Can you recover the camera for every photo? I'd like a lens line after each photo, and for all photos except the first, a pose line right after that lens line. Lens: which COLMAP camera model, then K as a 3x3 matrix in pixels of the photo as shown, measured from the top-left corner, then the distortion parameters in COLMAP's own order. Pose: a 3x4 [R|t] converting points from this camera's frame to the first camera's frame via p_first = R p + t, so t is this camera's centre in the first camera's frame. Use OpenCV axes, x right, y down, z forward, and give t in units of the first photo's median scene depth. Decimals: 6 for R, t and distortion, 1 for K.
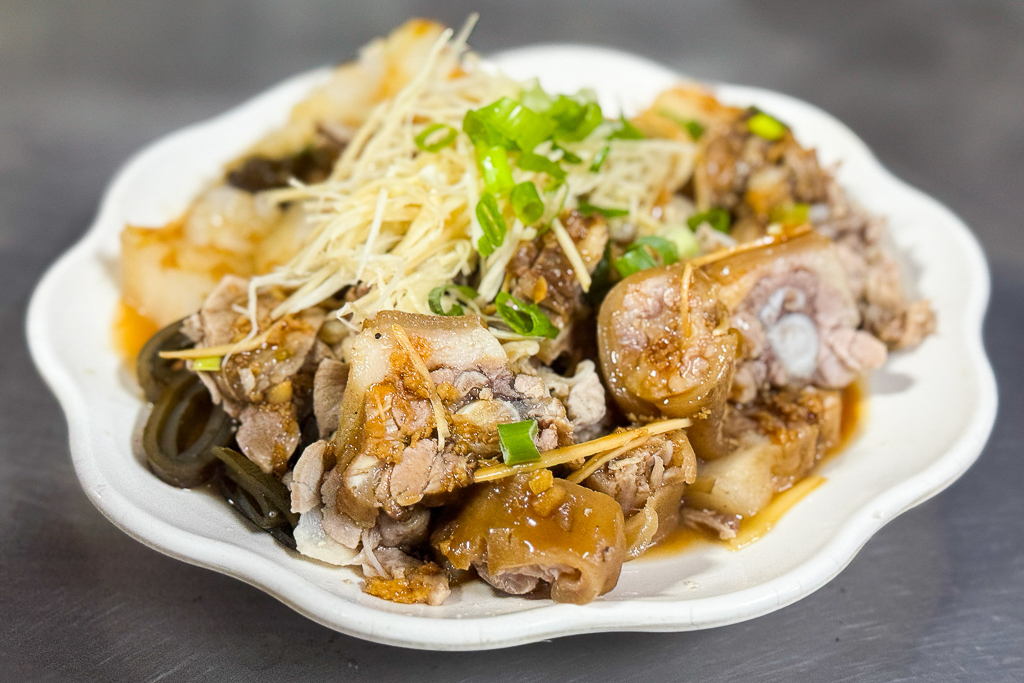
lens RADIAL K [[1477.7, 0, 512.3], [0, 1477.7, 338.7], [0, 0, 1]] dist [-0.049287, 0.000000]
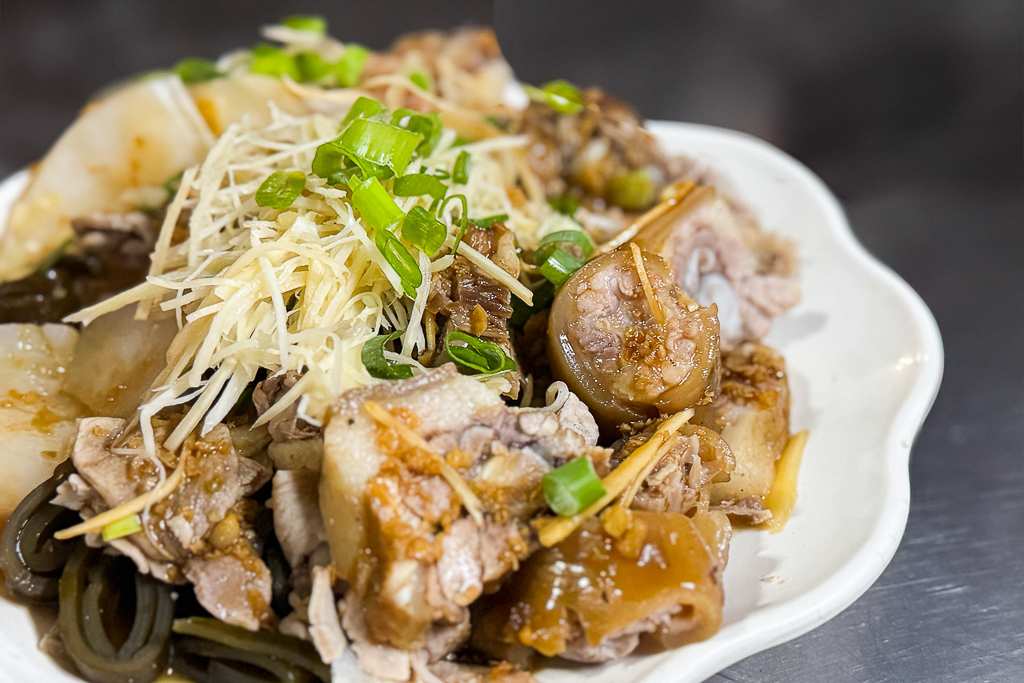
lens RADIAL K [[1419.0, 0, 512.6], [0, 1419.0, 344.8], [0, 0, 1]] dist [0.026838, 0.000000]
pose [[0.895400, -0.280223, 0.346025, -0.264023], [0.290731, 0.956544, 0.022326, -0.033388], [-0.337245, 0.080610, 0.937960, 0.219152]]
